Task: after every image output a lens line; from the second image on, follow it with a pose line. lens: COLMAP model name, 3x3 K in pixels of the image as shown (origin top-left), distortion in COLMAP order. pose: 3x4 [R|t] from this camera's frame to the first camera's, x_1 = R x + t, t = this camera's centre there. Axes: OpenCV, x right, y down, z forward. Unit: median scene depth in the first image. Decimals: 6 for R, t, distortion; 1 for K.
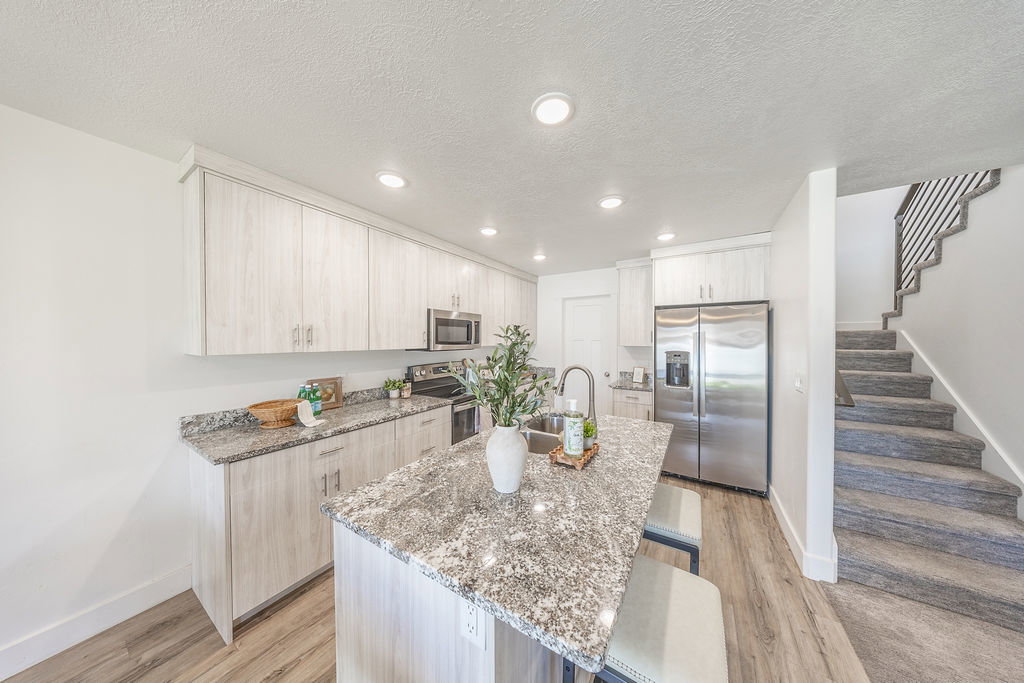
lens RADIAL K [[297.9, 0, 510.9], [0, 297.9, 345.0], [0, 0, 1]] dist [-0.001589, 0.000880]
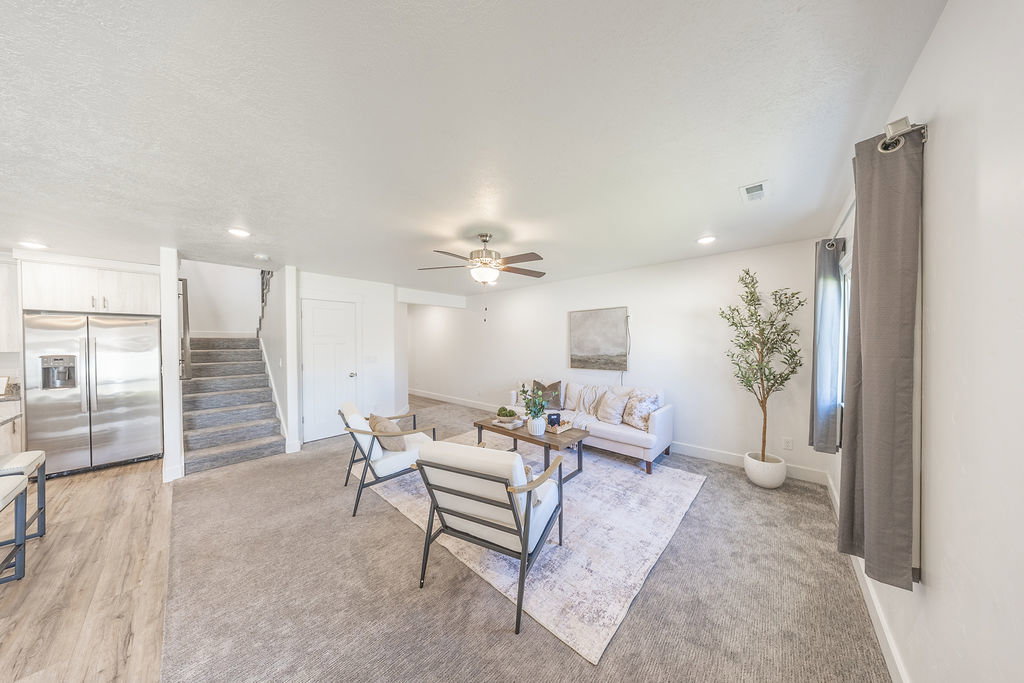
lens RADIAL K [[297.9, 0, 510.8], [0, 297.9, 343.4], [0, 0, 1]] dist [-0.001589, 0.000880]
pose [[0.171231, -0.005032, 0.985218, -0.210397], [0.020885, 0.999781, 0.001477, 0.011009], [-0.985010, 0.020323, 0.171298, -0.777457]]
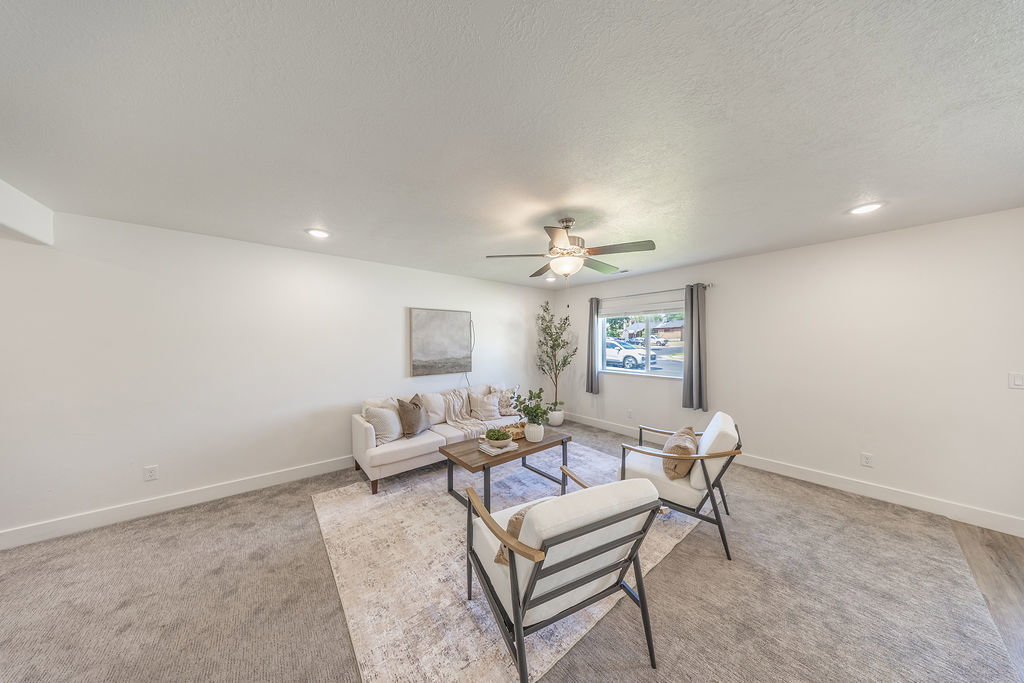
lens RADIAL K [[297.9, 0, 517.0], [0, 297.9, 341.8], [0, 0, 1]] dist [-0.001589, 0.000880]
pose [[-0.952446, 0.009993, 0.304544, 0.596079], [0.013794, 0.999851, 0.010331, -0.008598], [-0.304395, 0.014041, -0.952442, 0.304789]]
